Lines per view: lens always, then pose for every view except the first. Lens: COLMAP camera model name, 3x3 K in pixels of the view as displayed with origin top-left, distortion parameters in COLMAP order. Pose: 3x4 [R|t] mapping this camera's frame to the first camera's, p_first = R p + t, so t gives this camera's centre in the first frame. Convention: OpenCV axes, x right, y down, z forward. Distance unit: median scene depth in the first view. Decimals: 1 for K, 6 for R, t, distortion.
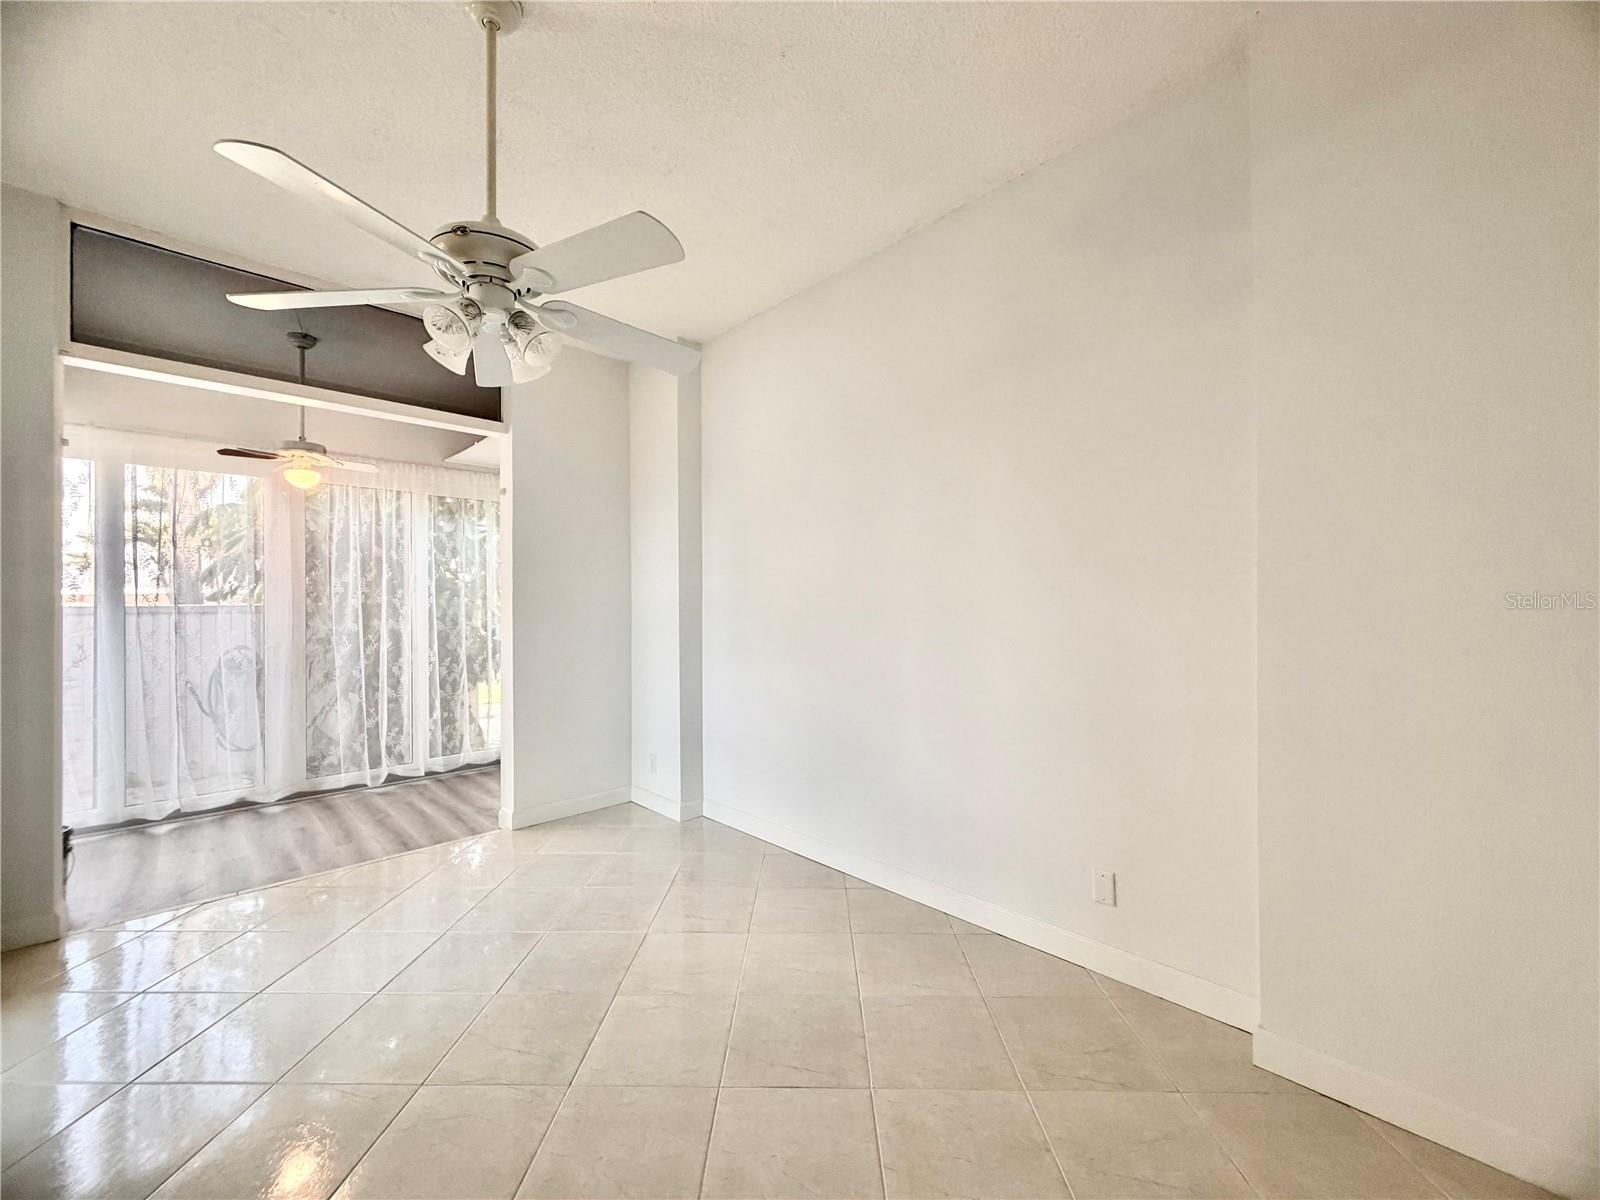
lens RADIAL K [[634.9, 0, 796.3], [0, 634.9, 602.6], [0, 0, 1]] dist [0.000425, -0.000321]
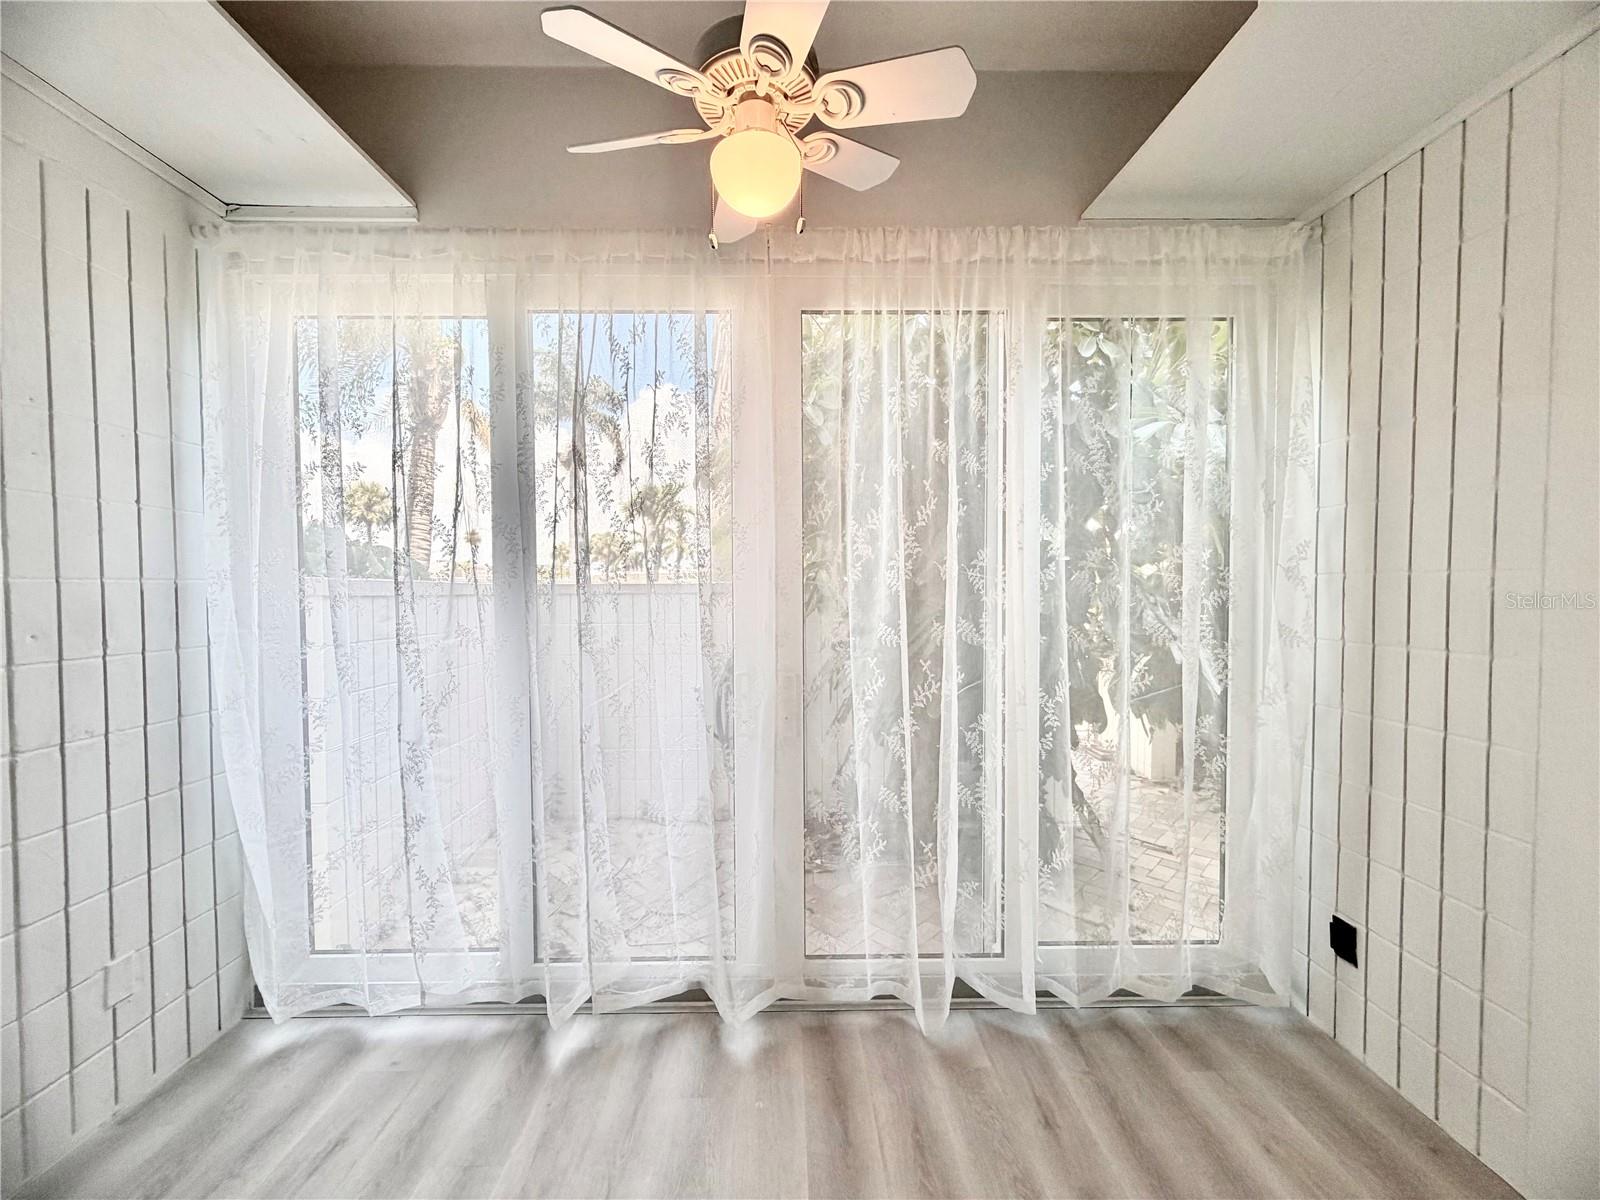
lens RADIAL K [[634.9, 0, 796.3], [0, 634.9, 602.6], [0, 0, 1]] dist [0.000425, -0.000321]
pose [[0.739316, 0.023362, -0.672953, -0.475120], [0.001877, 0.999323, 0.036754, -0.000196], [0.673356, -0.028436, 0.738771, 0.669470]]
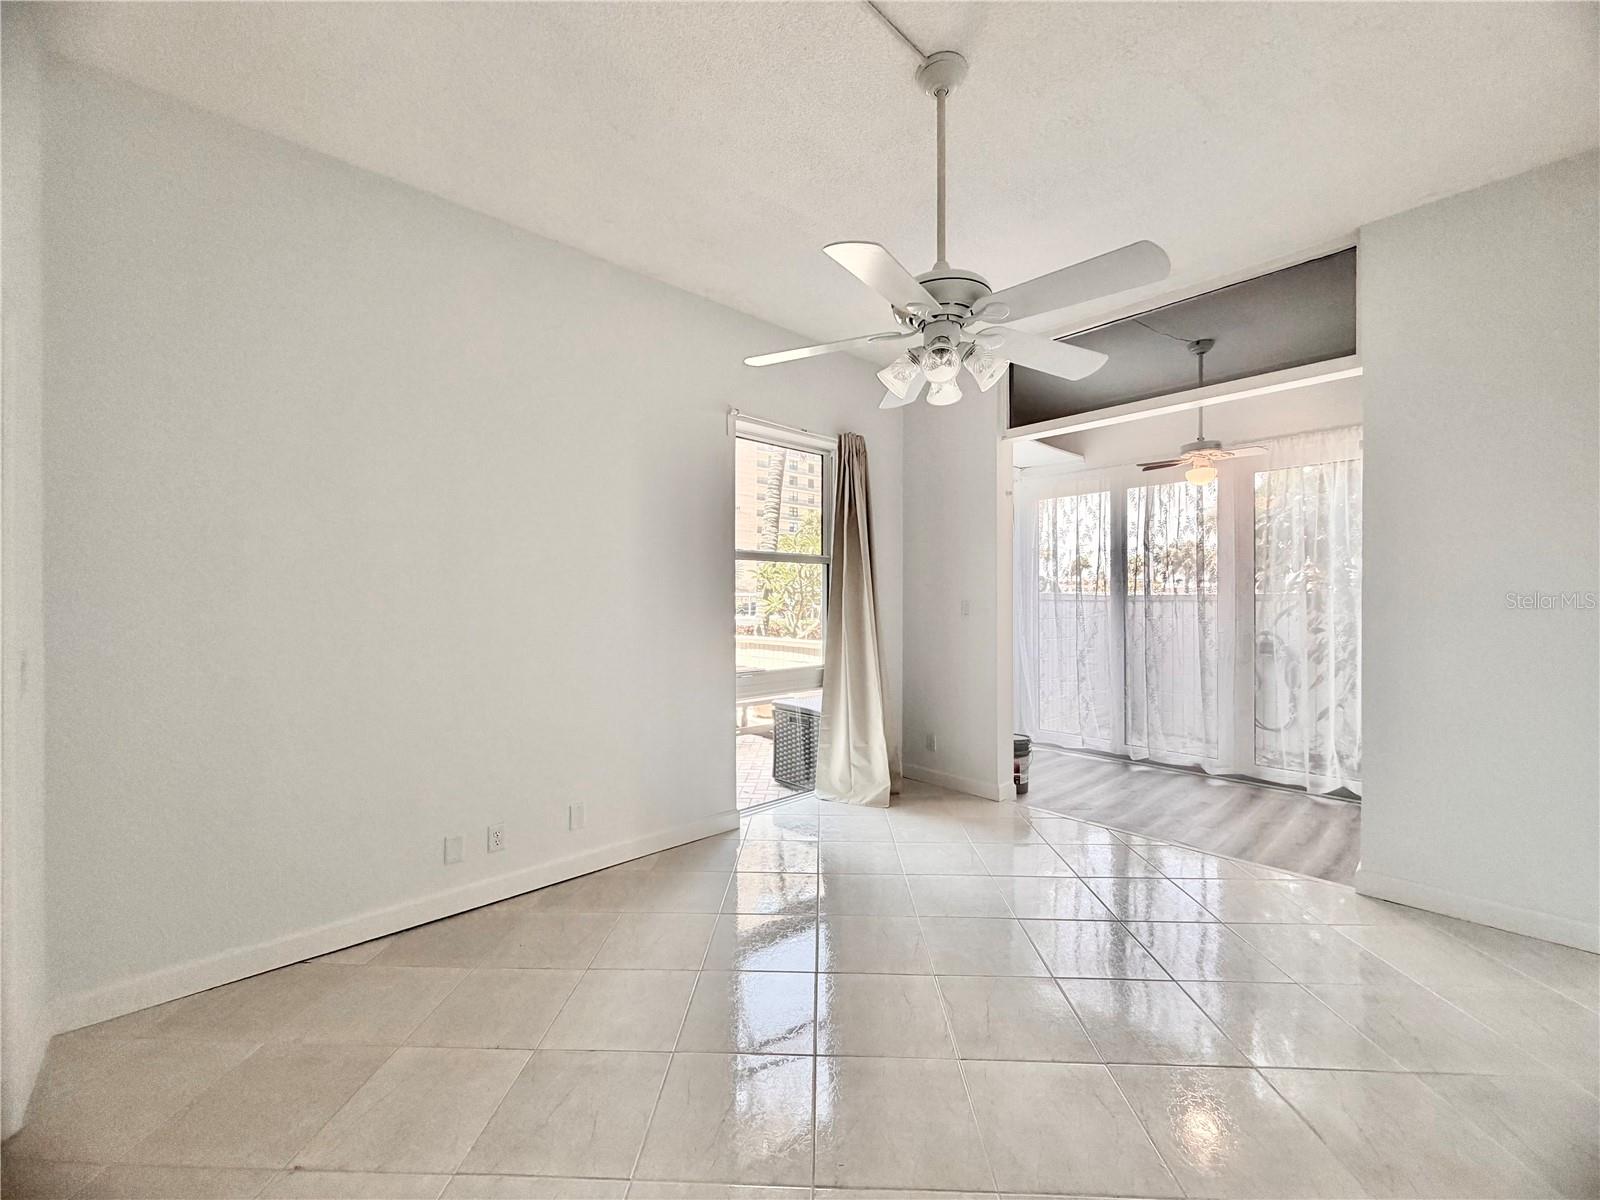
lens RADIAL K [[637.7, 0, 797.8], [0, 637.7, 602.5], [0, 0, 1]] dist [-0.000882, 0.000252]
pose [[-0.008687, 0.014103, -0.999863, 0.260761], [0.009656, 0.999855, 0.014019, -0.004546], [0.999916, -0.009532, -0.008822, 0.282721]]
